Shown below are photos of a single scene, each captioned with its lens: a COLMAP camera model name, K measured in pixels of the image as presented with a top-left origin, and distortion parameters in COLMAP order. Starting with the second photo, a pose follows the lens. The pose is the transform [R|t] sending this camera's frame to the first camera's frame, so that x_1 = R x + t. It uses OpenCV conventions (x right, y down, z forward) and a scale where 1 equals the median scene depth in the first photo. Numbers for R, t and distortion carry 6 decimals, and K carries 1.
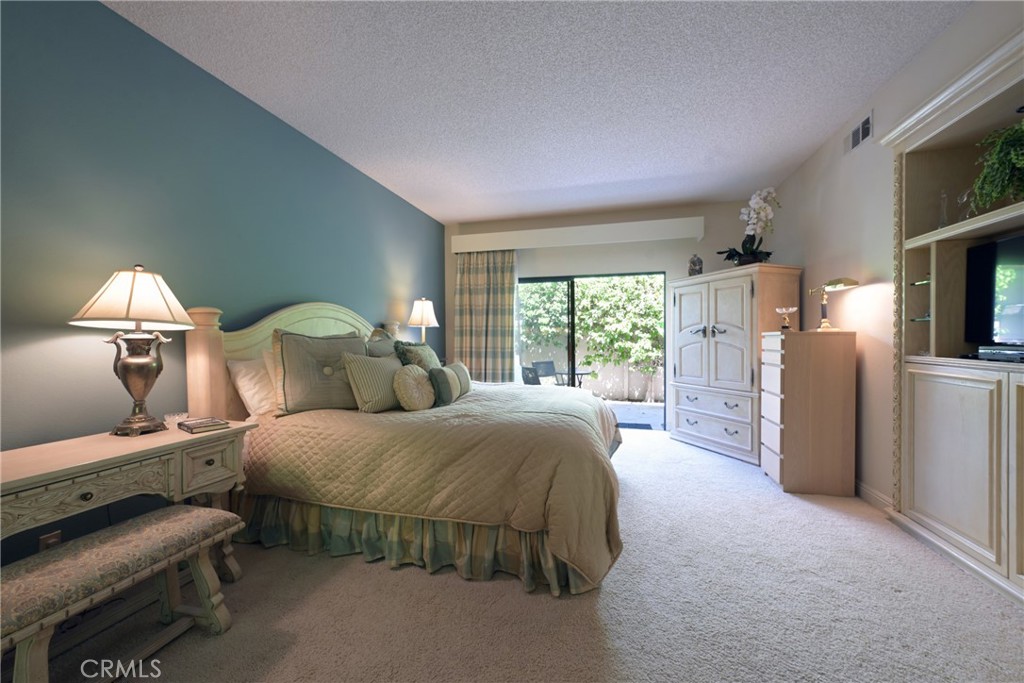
lens RADIAL K [[401.8, 0, 508.3], [0, 401.8, 342.2], [0, 0, 1]] dist [-0.002238, 0.001021]
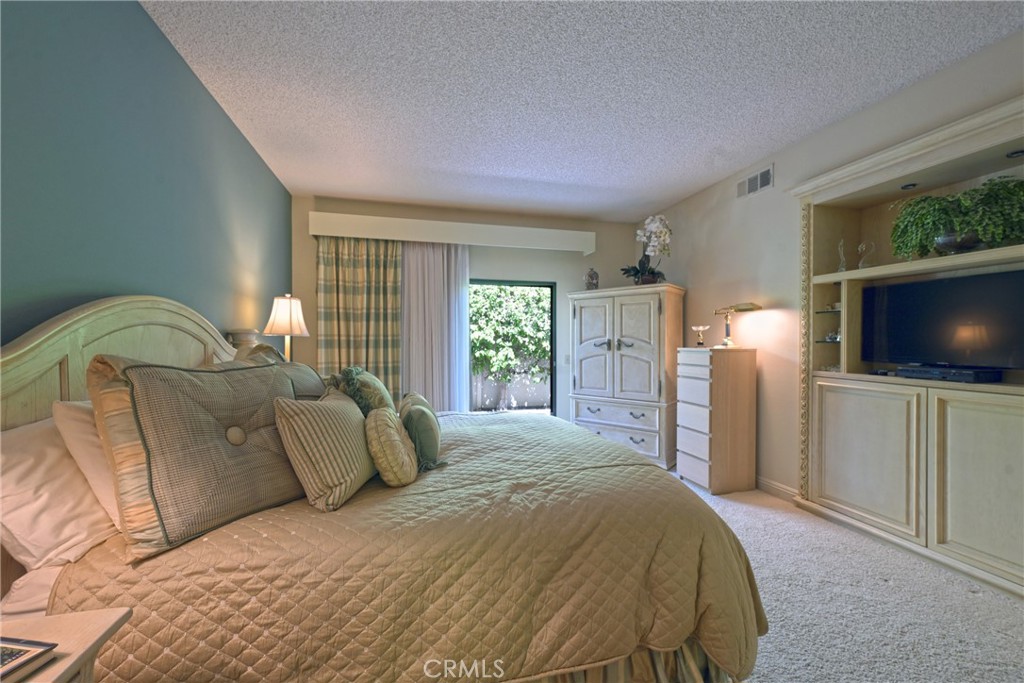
lens RADIAL K [[401.8, 0, 512.6], [0, 401.8, 343.4], [0, 0, 1]] dist [-0.002238, 0.001021]
pose [[0.870448, 0.002046, 0.492256, -0.332520], [-0.000782, 0.999996, -0.002775, -0.037627], [-0.492260, 0.002031, 0.870446, 0.321401]]
